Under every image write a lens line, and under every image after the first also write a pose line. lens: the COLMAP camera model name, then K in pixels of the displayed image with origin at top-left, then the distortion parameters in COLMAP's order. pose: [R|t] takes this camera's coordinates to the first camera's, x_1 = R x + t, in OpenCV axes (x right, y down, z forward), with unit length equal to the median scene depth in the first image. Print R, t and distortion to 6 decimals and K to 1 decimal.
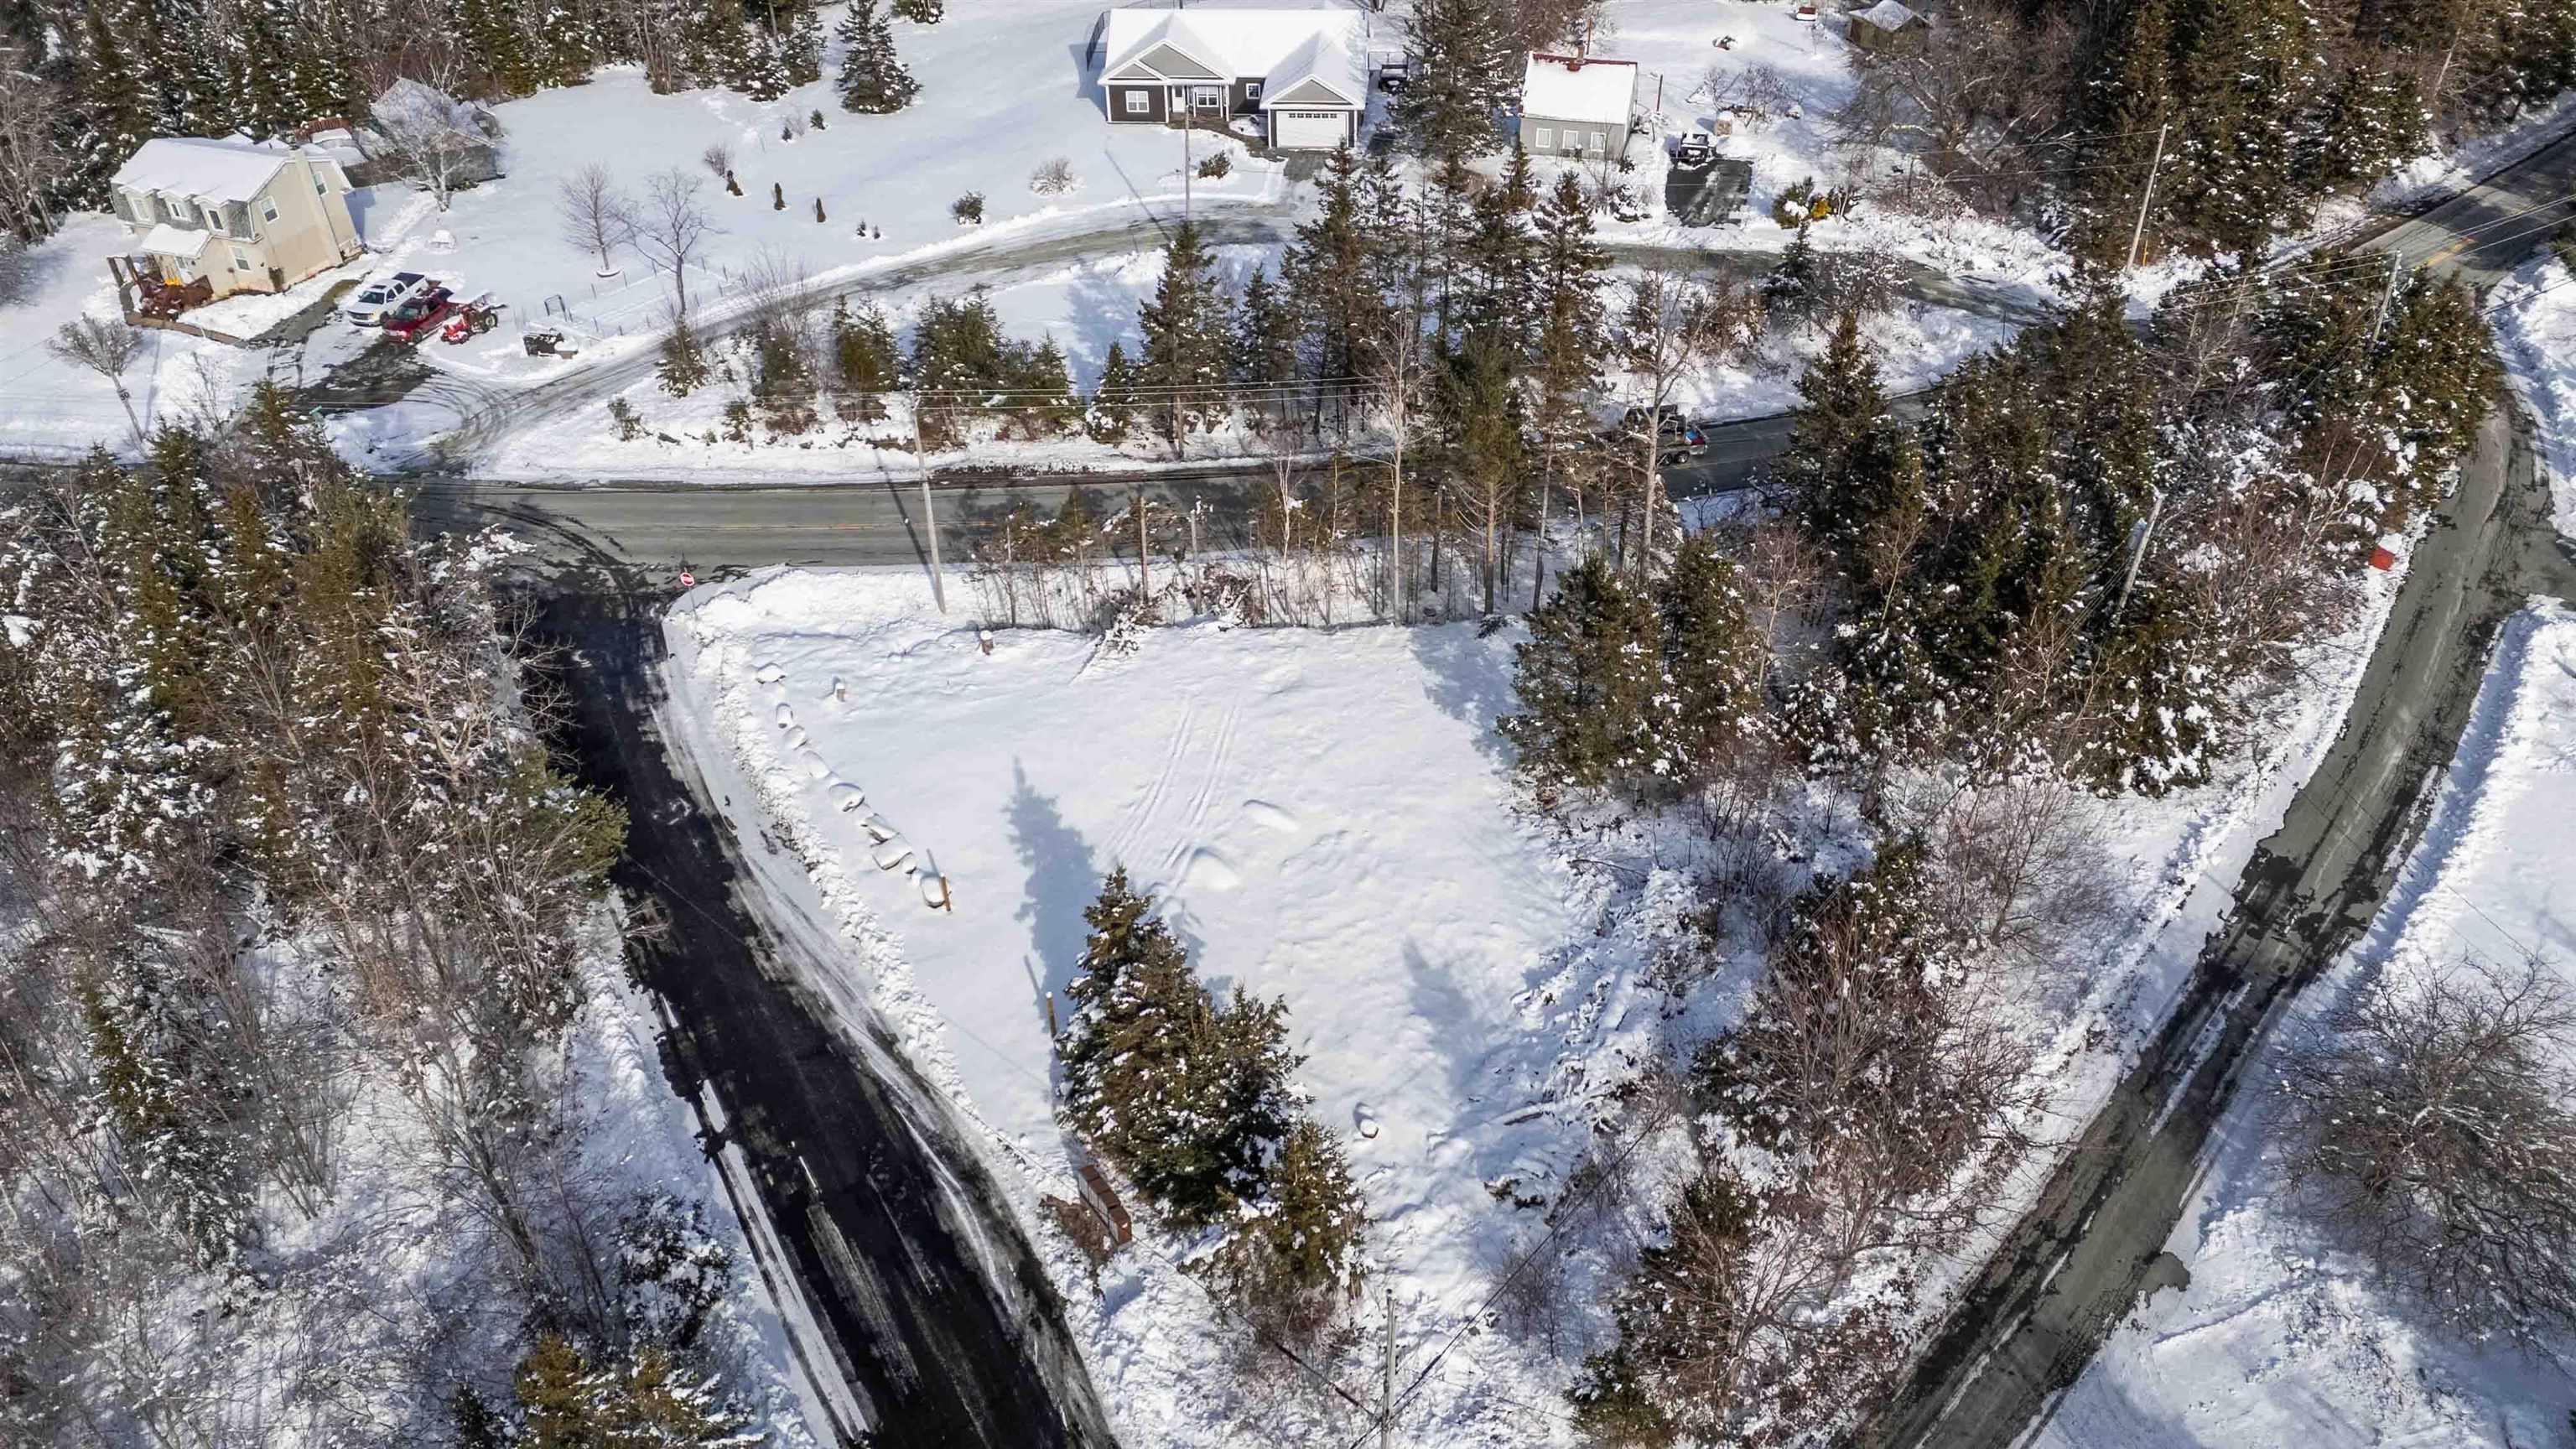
lens RADIAL K [[1869.0, 0, 1288.0], [0, 1869.0, 724.5], [0, 0, 1]] dist [0.095719, -0.096806]
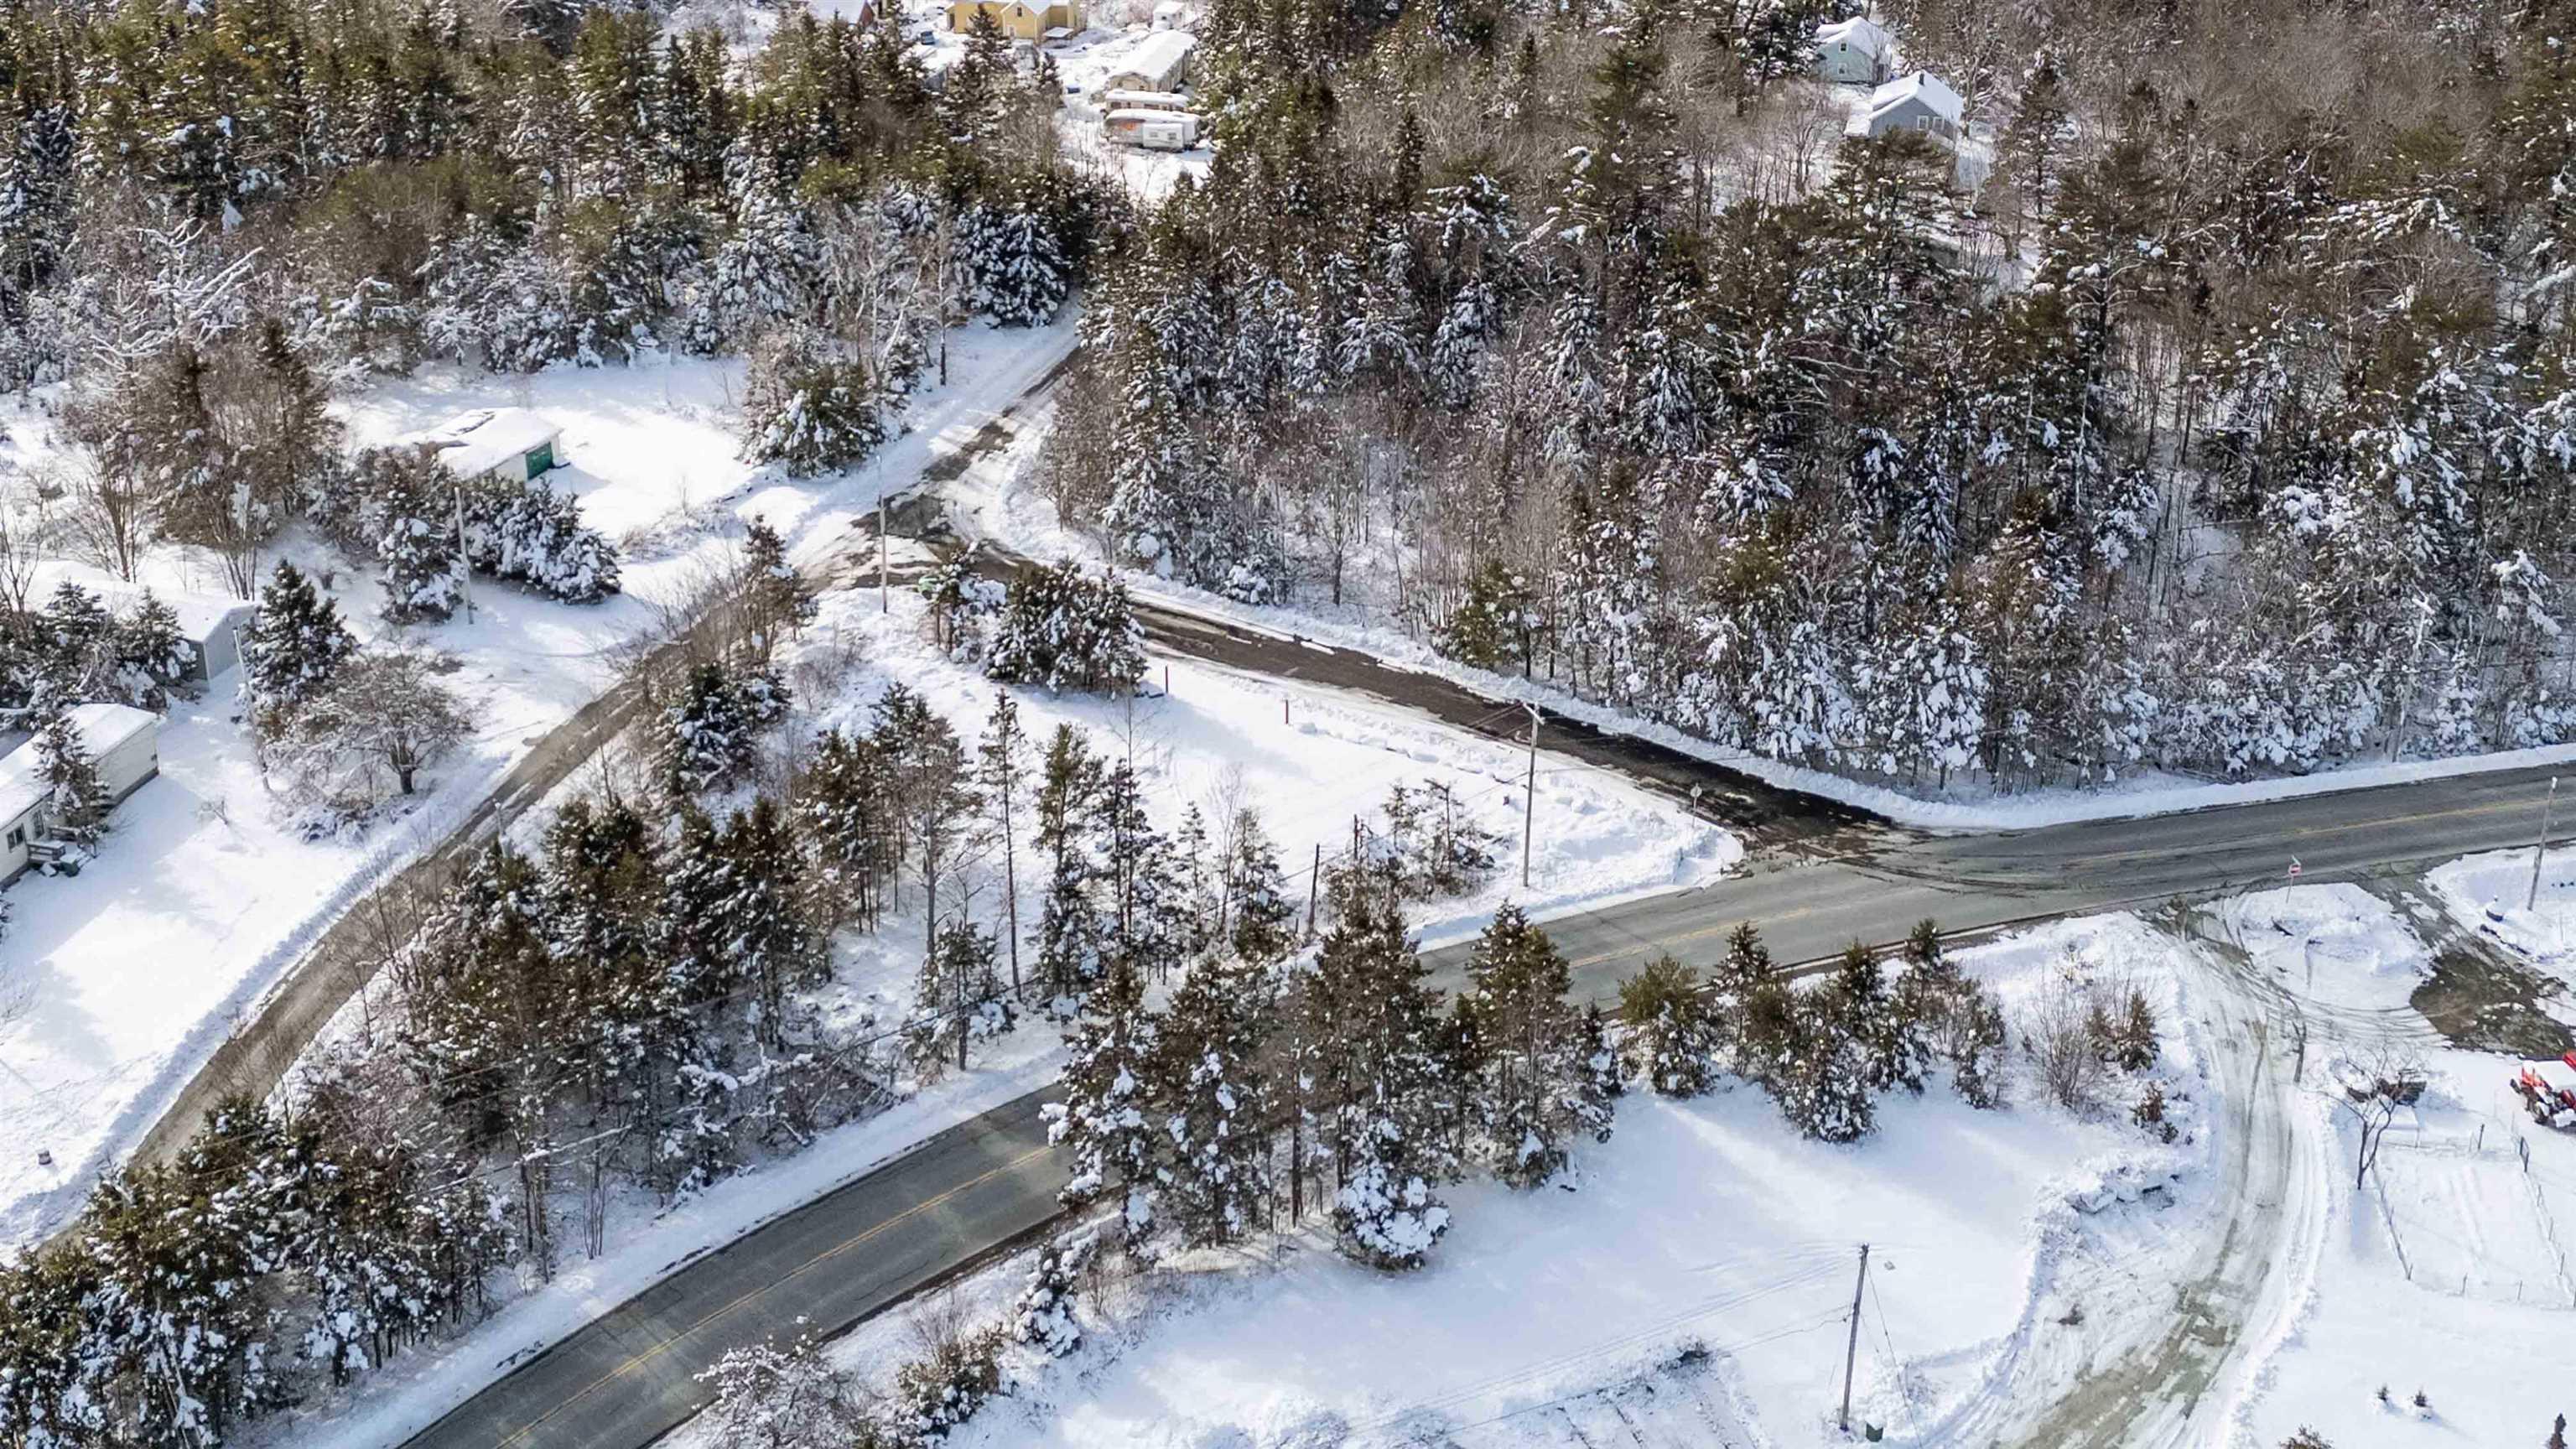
lens RADIAL K [[2871.0, 0, 1290.3], [0, 2871.0, 380.2], [0, 0, 1]] dist [0.204390, -0.543941]
pose [[-0.892768, 0.175660, -0.414860, 0.554438], [-0.259365, 0.552540, 0.792104, -1.435104], [0.368368, 0.814765, -0.447730, 1.364219]]
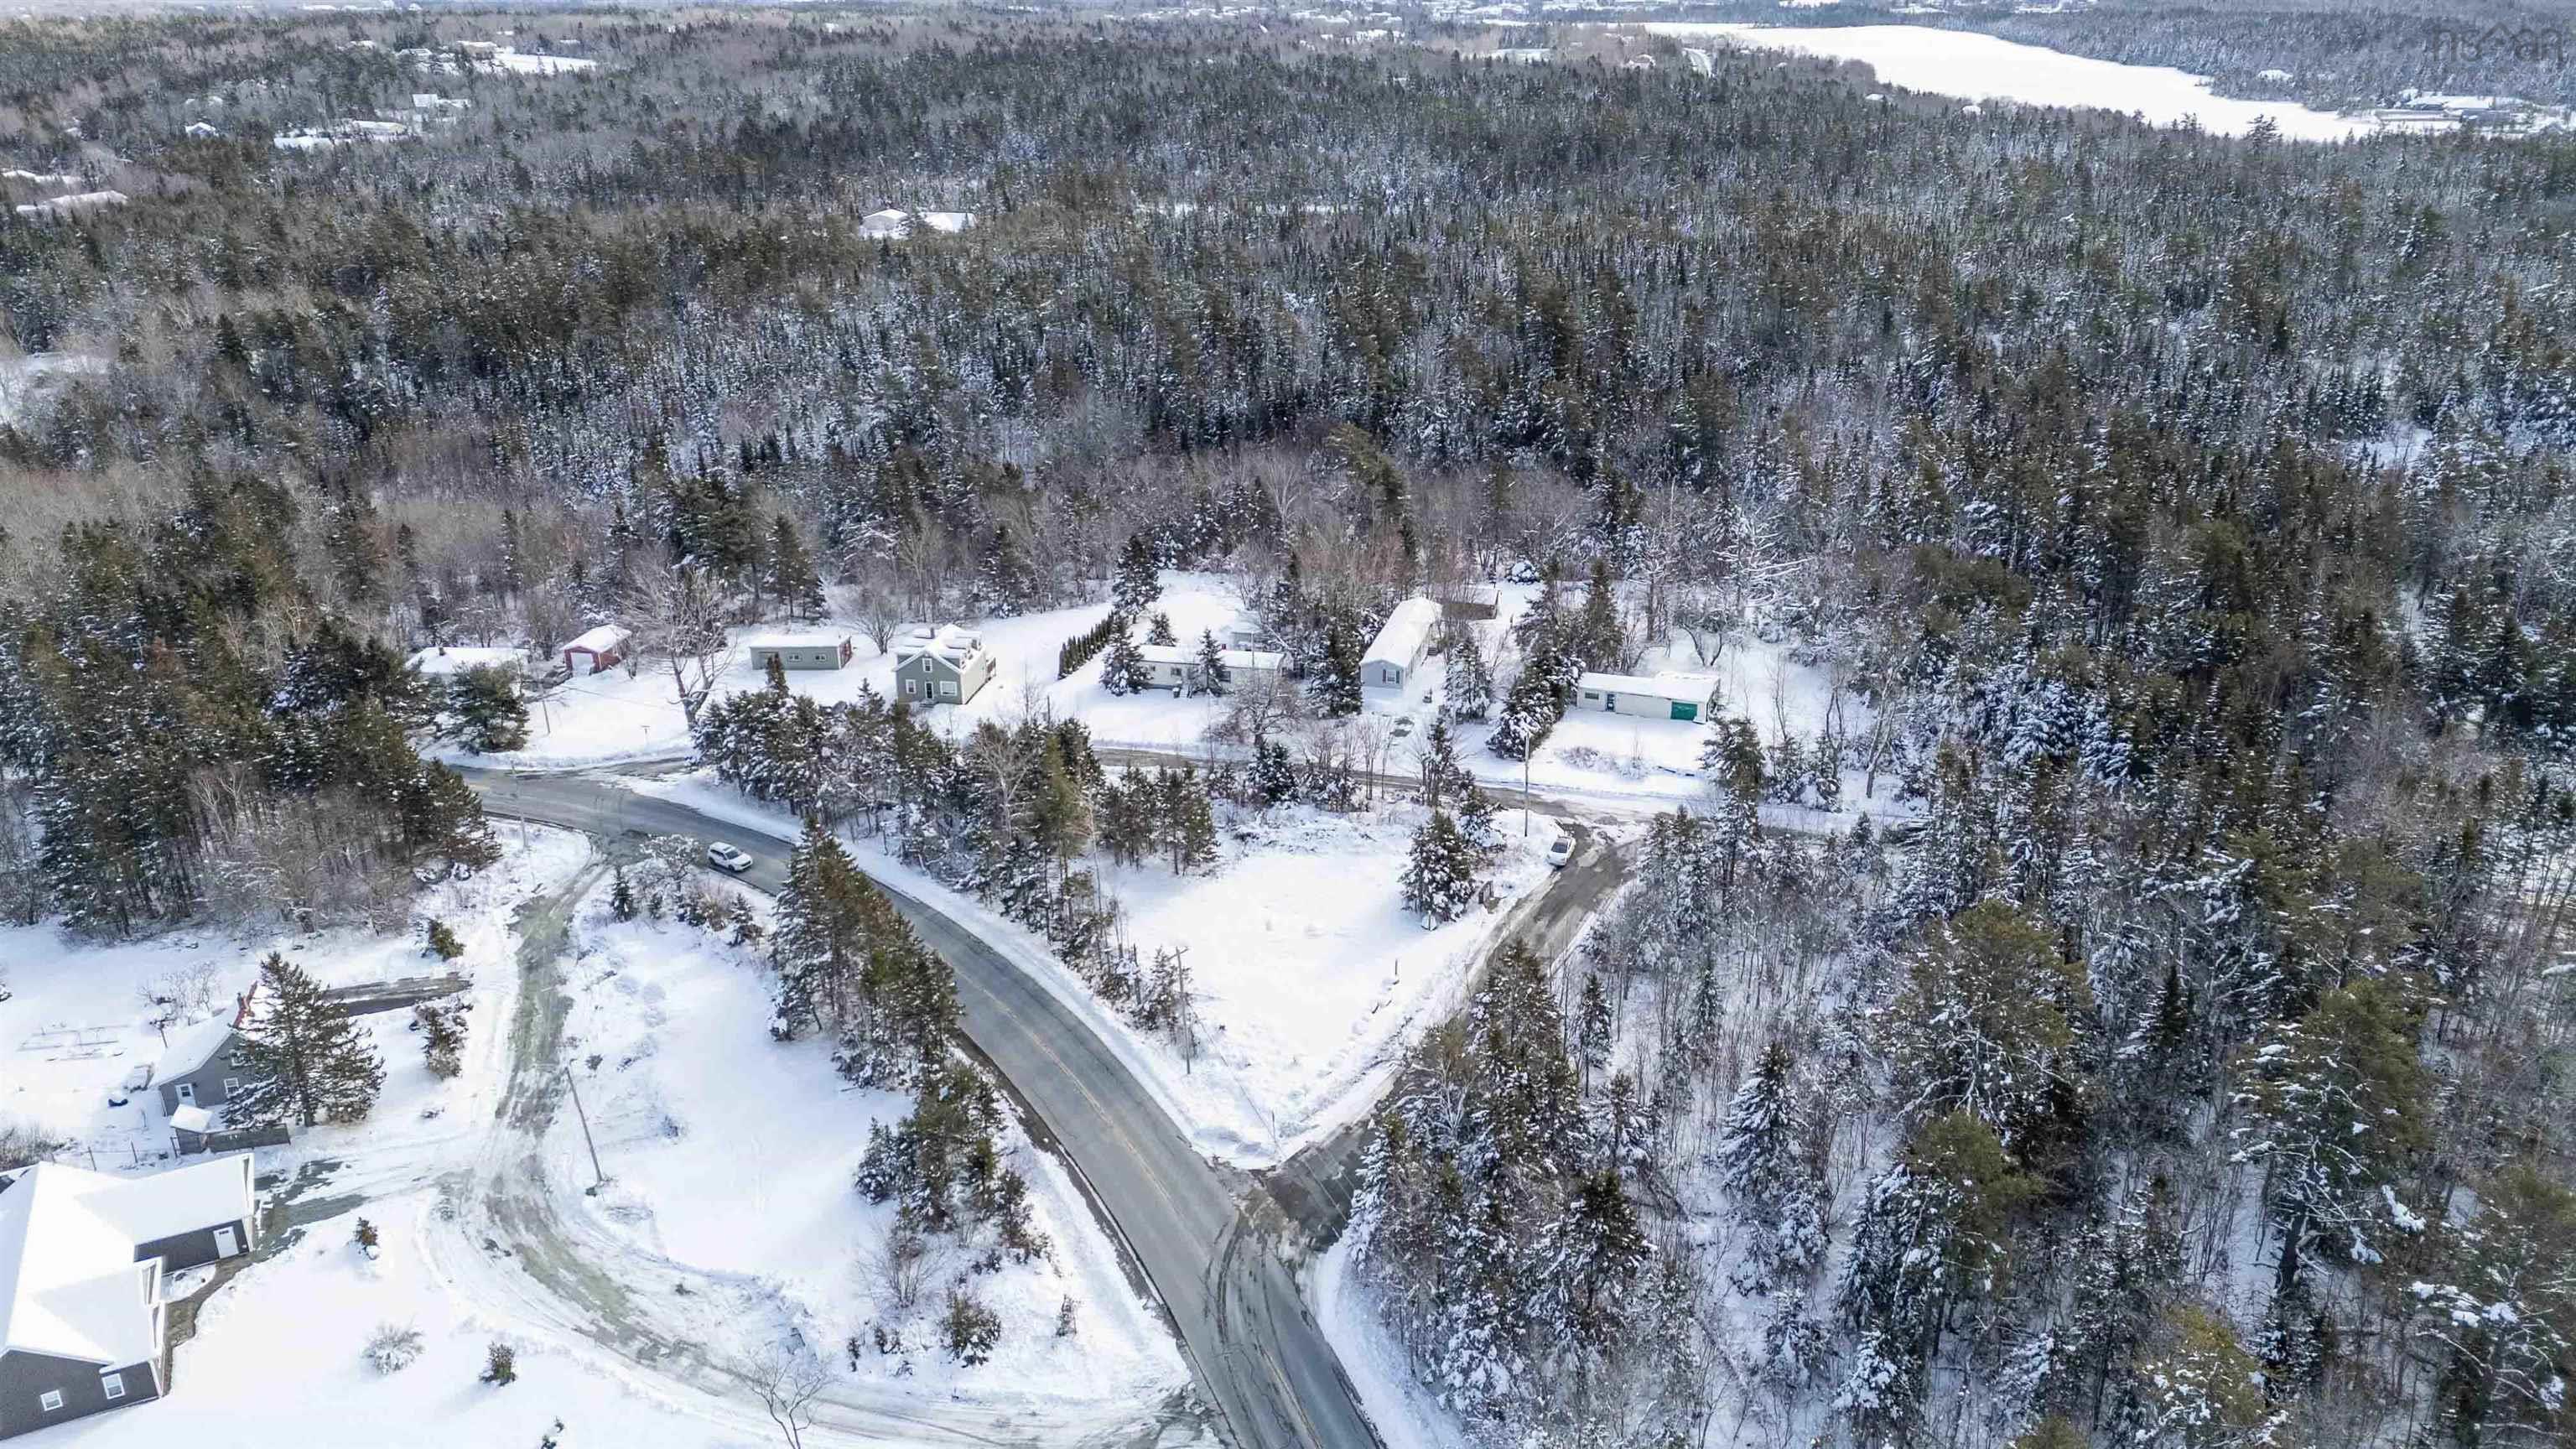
lens RADIAL K [[1869.0, 0, 1288.0], [0, 1869.0, 724.5], [0, 0, 1]] dist [0.095719, -0.096806]
pose [[-0.513633, -0.305425, 0.801808, -1.308585], [0.530672, 0.621236, 0.576587, -1.036081], [-0.674217, 0.721651, -0.157007, 0.907251]]
